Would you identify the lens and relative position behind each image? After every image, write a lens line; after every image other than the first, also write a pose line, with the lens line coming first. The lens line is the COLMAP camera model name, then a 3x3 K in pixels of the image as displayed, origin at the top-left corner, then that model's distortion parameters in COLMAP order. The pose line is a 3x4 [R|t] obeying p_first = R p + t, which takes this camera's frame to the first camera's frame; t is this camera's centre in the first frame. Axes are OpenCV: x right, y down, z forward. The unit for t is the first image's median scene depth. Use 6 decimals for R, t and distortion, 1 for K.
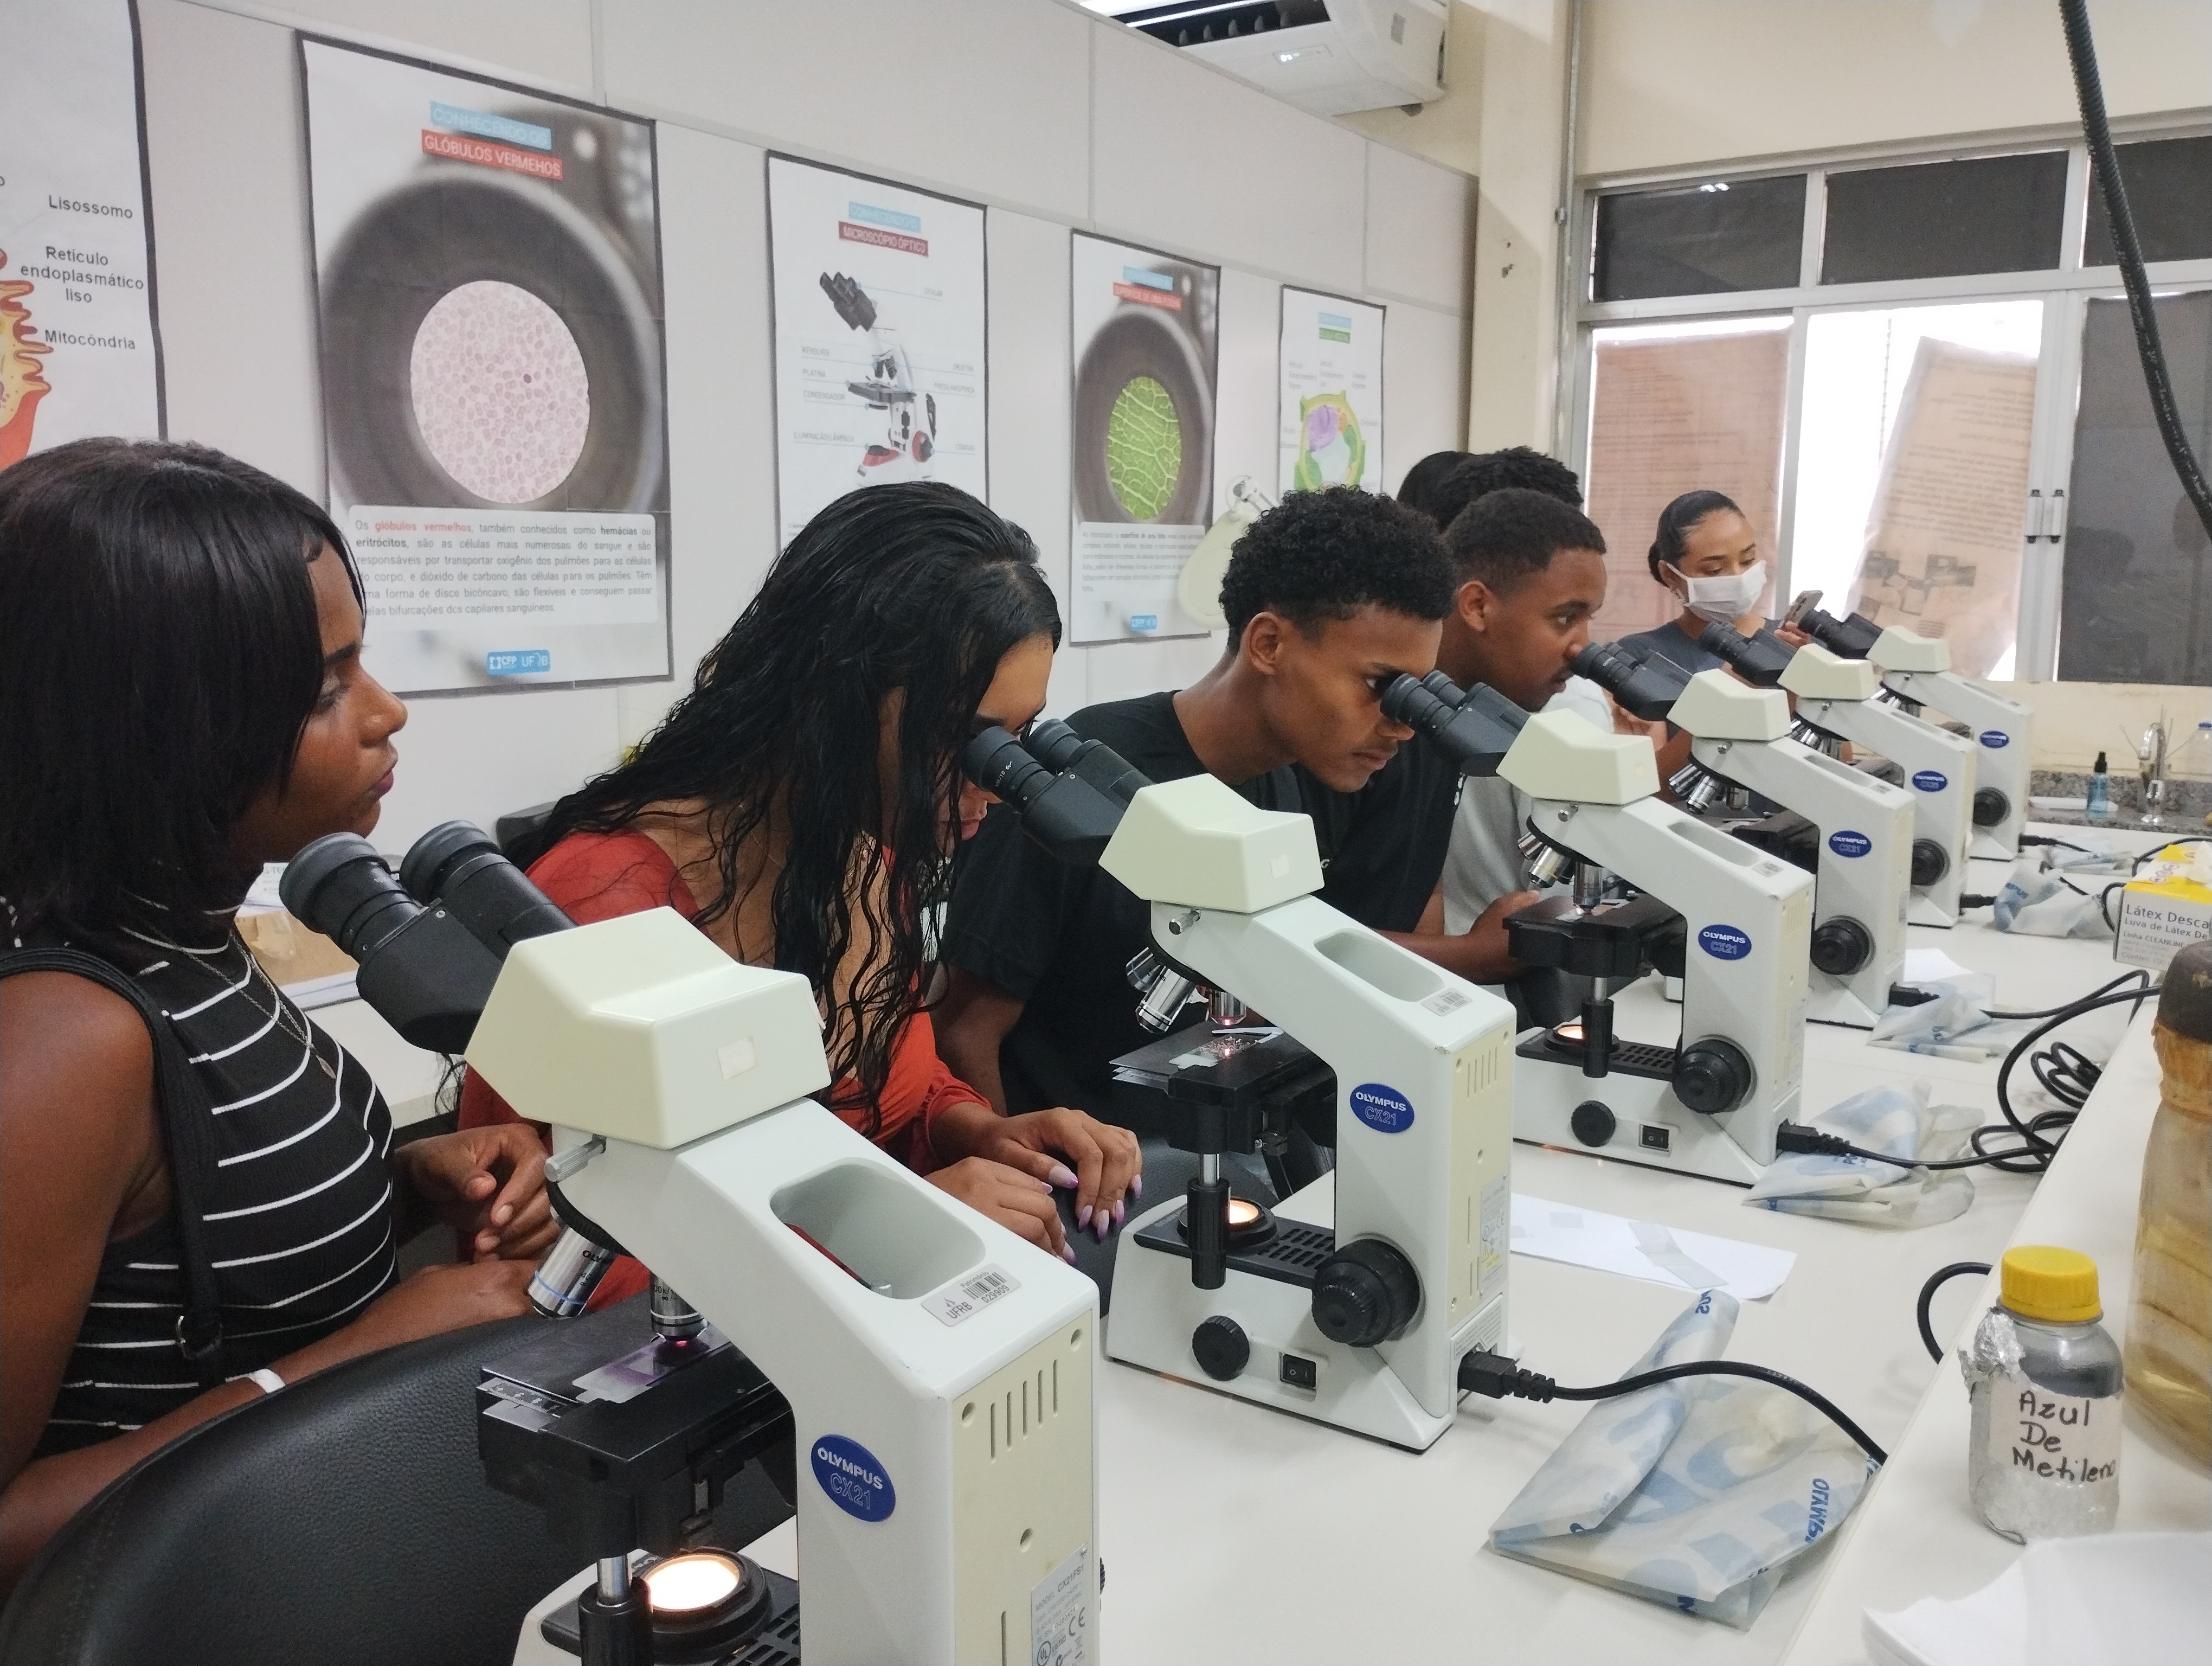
lens RADIAL K [[1814.9, 0, 1094.5], [0, 1814.9, 811.9], [0, 0, 1]] dist [0.068048, -0.081911]
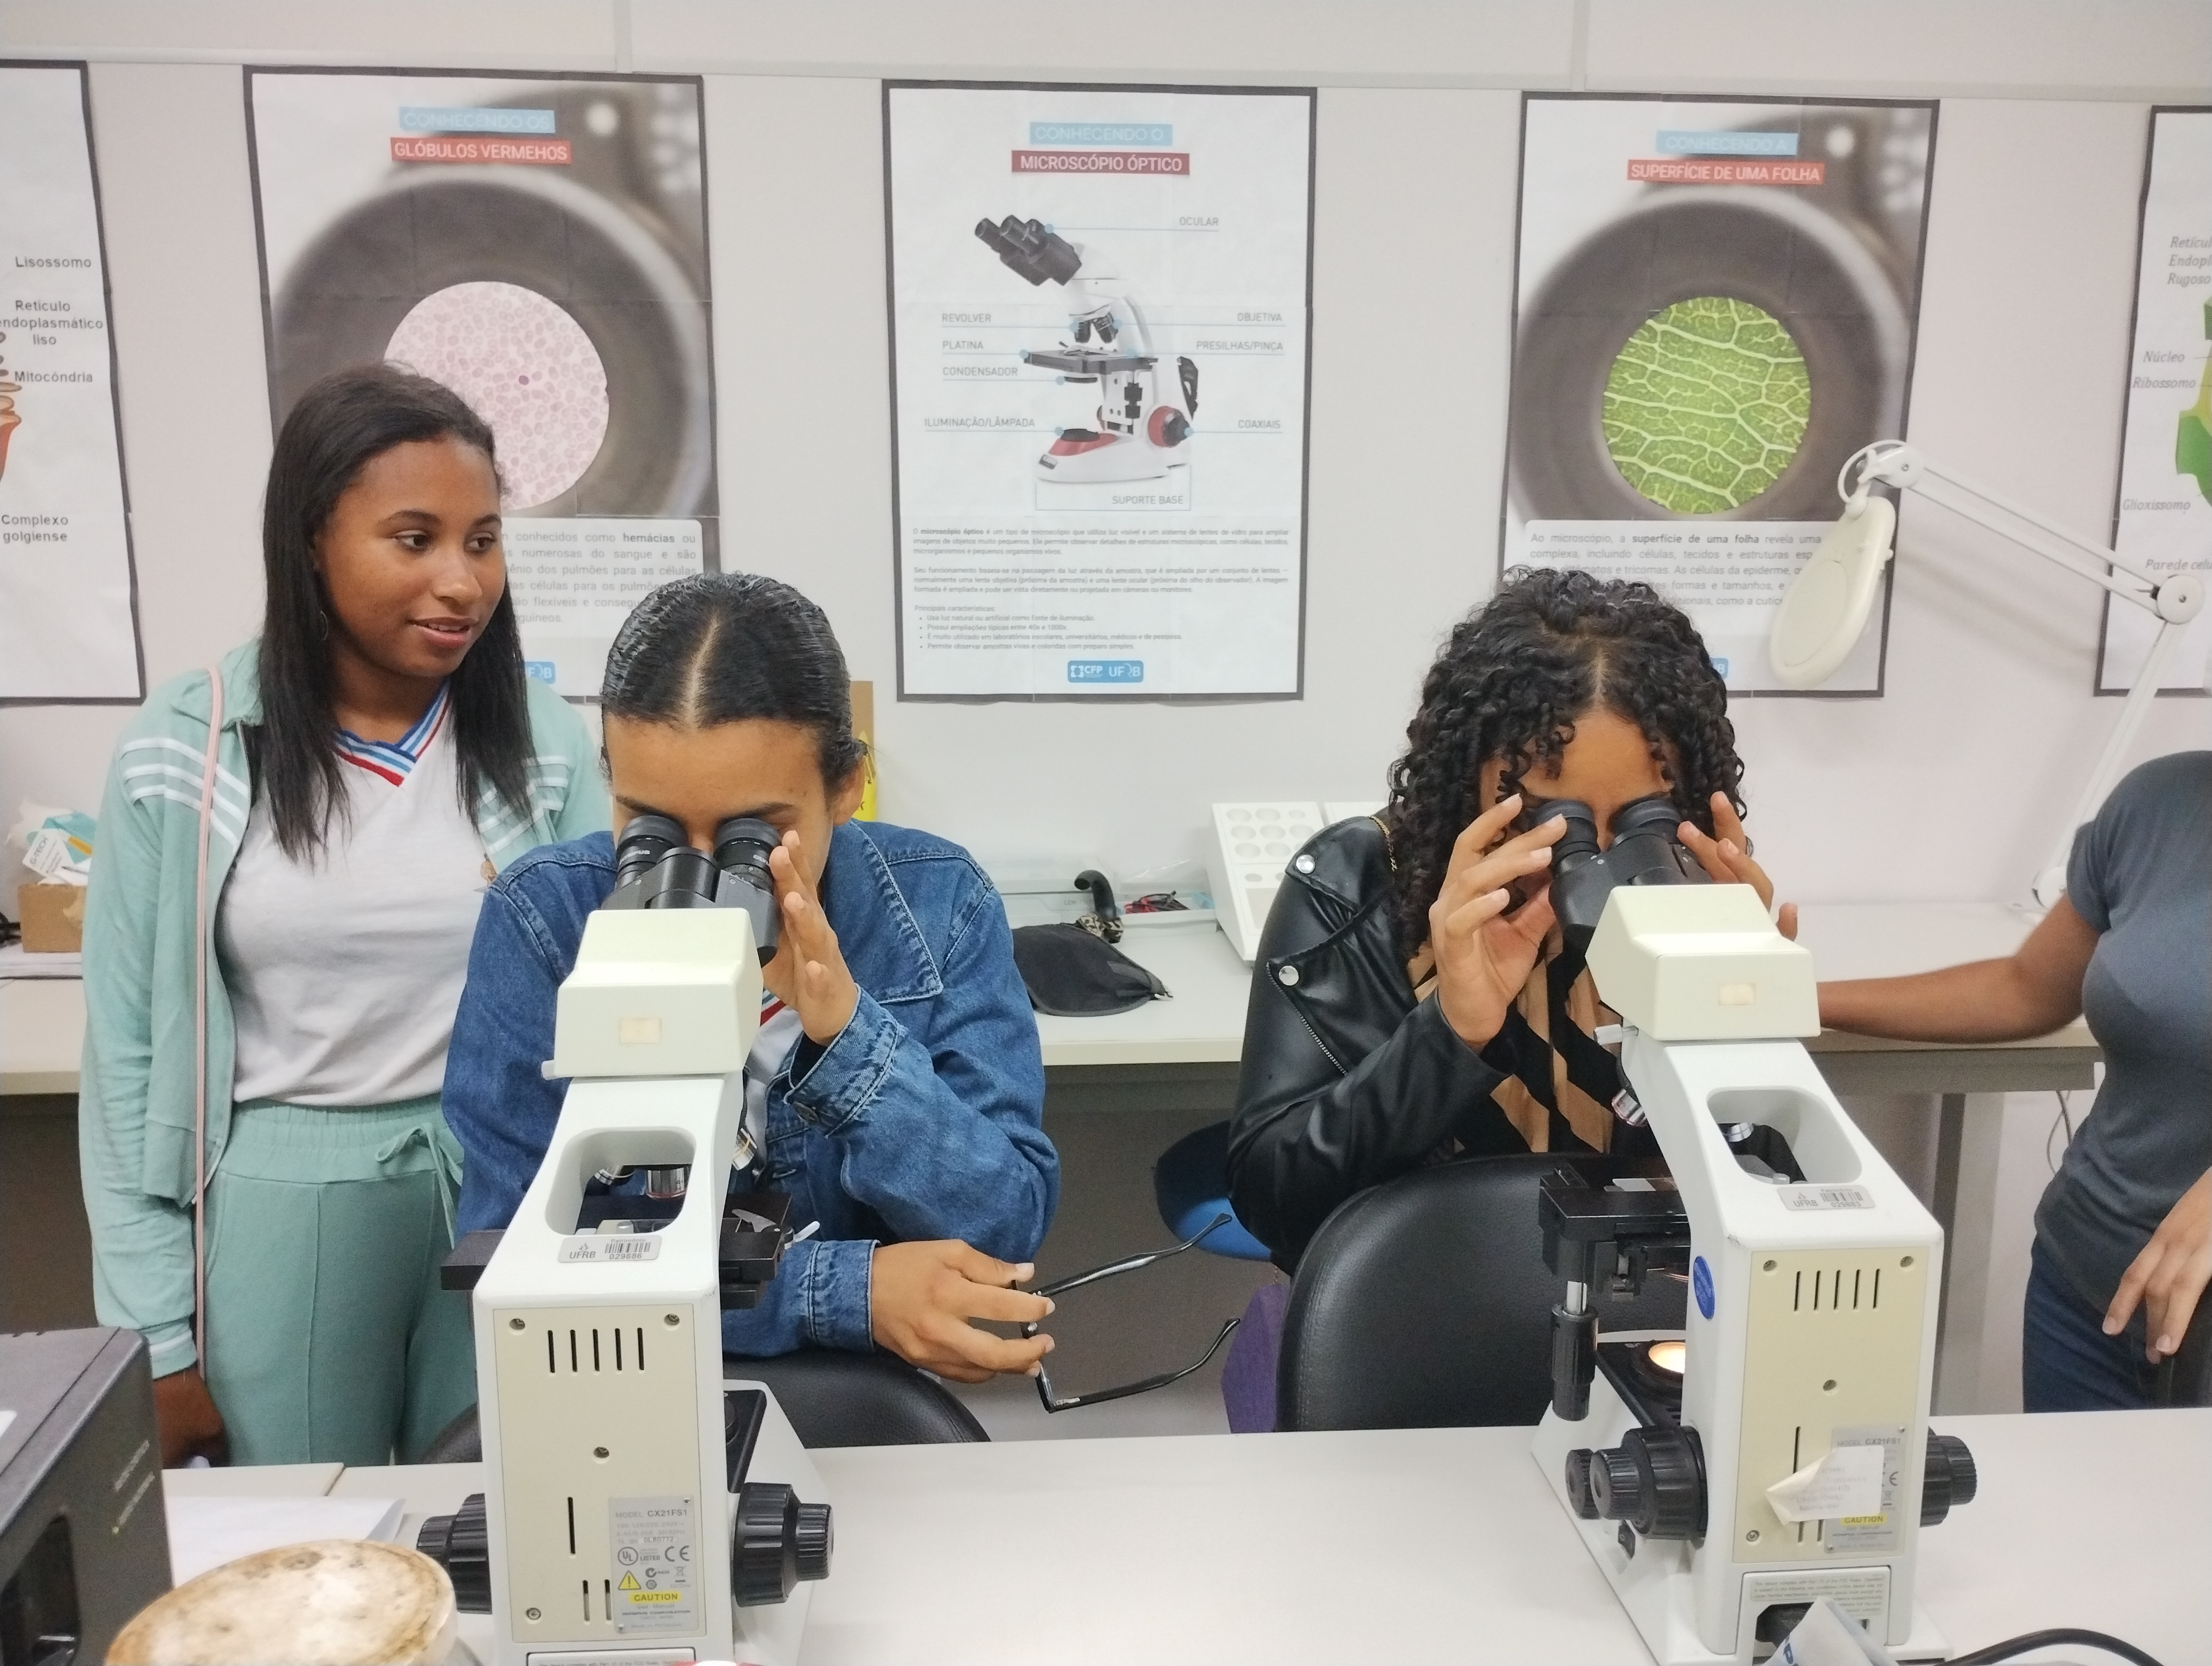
lens RADIAL K [[1814.9, 0, 1107.2], [0, 1814.9, 854.6], [0, 0, 1]] dist [0.068048, -0.081911]
pose [[0.618435, 0.140323, -0.773206, 0.640909], [-0.116186, 0.989442, 0.086636, -0.105370], [0.777199, 0.036257, 0.628209, 0.622200]]
